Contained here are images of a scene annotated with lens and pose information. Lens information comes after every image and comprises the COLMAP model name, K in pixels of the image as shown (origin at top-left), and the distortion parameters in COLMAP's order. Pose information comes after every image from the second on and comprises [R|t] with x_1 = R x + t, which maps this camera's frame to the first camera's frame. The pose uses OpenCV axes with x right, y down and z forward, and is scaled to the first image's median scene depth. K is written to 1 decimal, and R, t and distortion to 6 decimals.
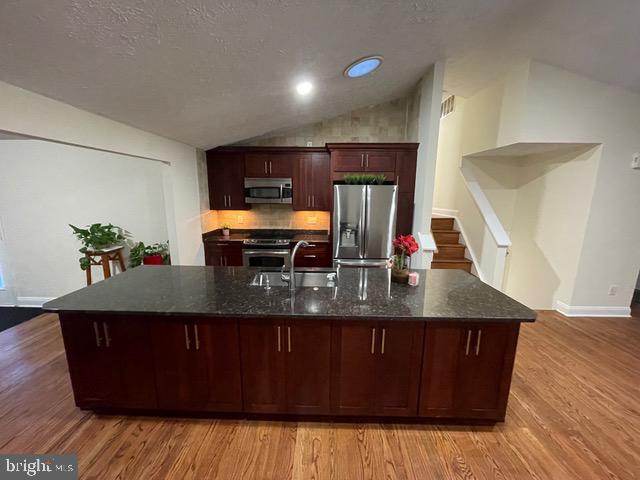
lens RADIAL K [[259.6, 0, 320.0], [0, 259.6, 240.0], [0, 0, 1]] dist [-0.009610, -0.000037]
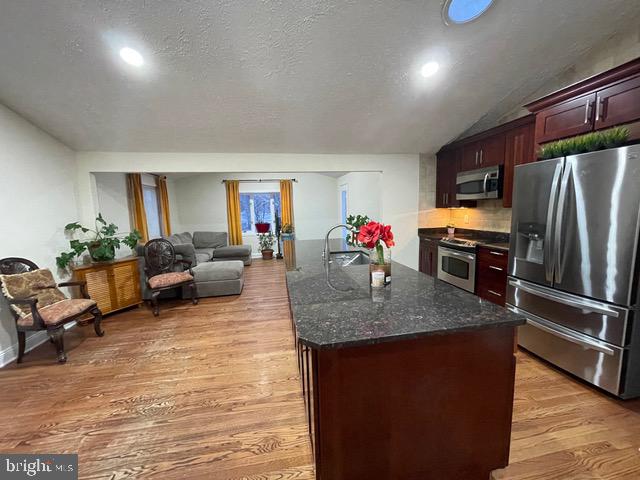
lens RADIAL K [[259.6, 0, 320.0], [0, 259.6, 240.0], [0, 0, 1]] dist [-0.009610, -0.000037]
pose [[0.186092, 0.107031, -0.976685, 0.569706], [-0.146752, 0.985926, 0.080083, -0.001174], [0.971511, 0.128428, 0.199180, 0.351077]]
